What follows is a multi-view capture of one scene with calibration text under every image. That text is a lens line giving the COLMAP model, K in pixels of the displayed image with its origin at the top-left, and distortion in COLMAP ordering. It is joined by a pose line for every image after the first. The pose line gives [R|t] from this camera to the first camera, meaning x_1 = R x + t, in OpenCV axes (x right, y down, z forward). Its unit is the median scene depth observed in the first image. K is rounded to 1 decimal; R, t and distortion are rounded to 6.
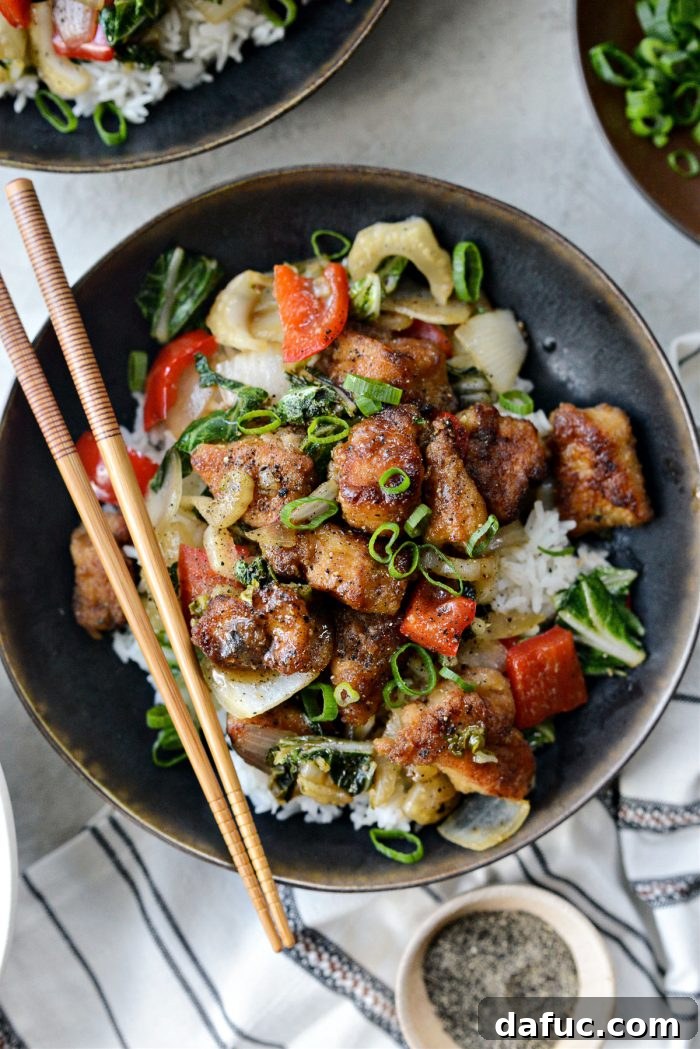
lens RADIAL K [[1603.4, 0, 356.1], [0, 1603.4, 520.9], [0, 0, 1]] dist [-0.102839, 0.000000]
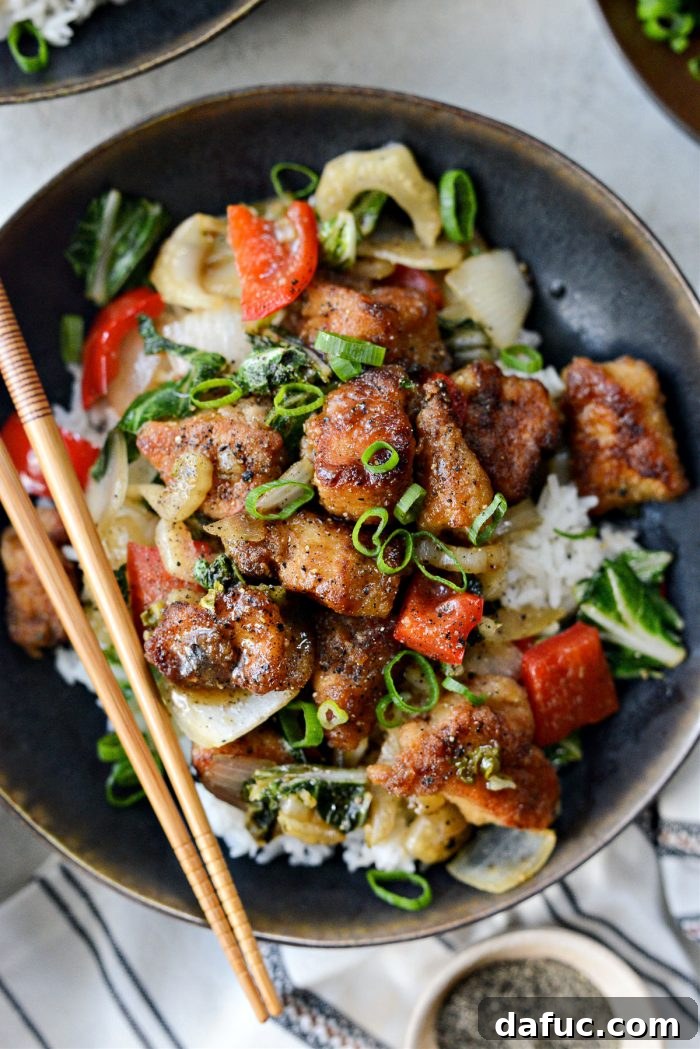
lens RADIAL K [[1668.6, 0, 356.8], [0, 1668.6, 523.0], [0, 0, 1]] dist [-0.105213, 0.000000]
pose [[0.999265, -0.038022, 0.004823, 0.006050], [0.037957, 0.999194, 0.013063, -0.002431], [-0.005315, -0.012870, 0.999903, 0.125667]]
